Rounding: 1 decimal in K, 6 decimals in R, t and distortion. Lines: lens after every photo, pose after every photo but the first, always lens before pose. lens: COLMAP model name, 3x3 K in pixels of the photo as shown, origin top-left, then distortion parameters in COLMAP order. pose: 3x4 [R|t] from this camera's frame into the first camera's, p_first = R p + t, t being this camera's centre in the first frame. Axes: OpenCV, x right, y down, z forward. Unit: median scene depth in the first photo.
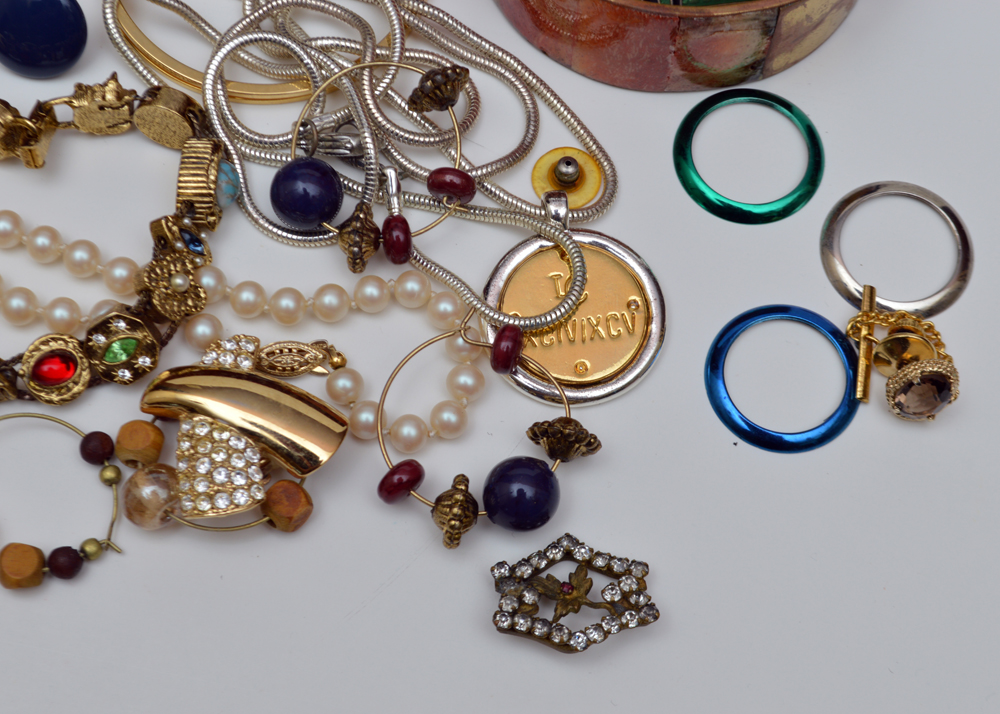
lens RADIAL K [[2068.1, 0, 495.4], [0, 2068.1, 368.2], [0, 0, 1]] dist [-0.003149, 0.000000]
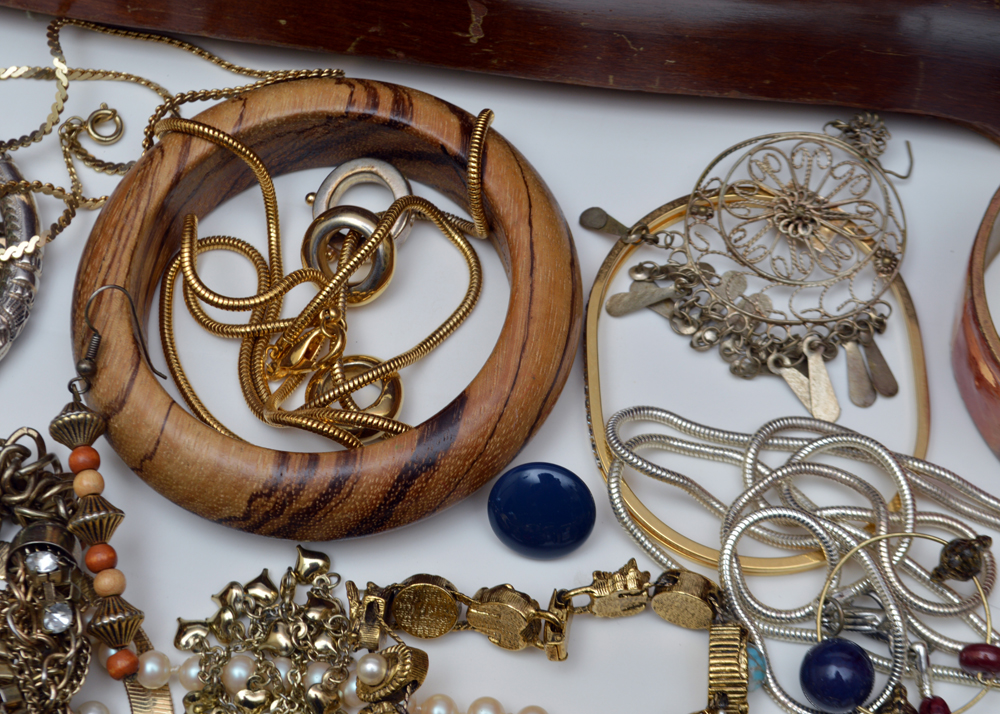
lens RADIAL K [[2068.1, 0, 501.4], [0, 2068.1, 349.1], [0, 0, 1]] dist [-0.003149, 0.000000]
pose [[0.996536, -0.050717, -0.065913, -0.174255], [0.043561, 0.993433, -0.105802, -0.139036], [0.070846, 0.102564, 0.992200, 0.002232]]
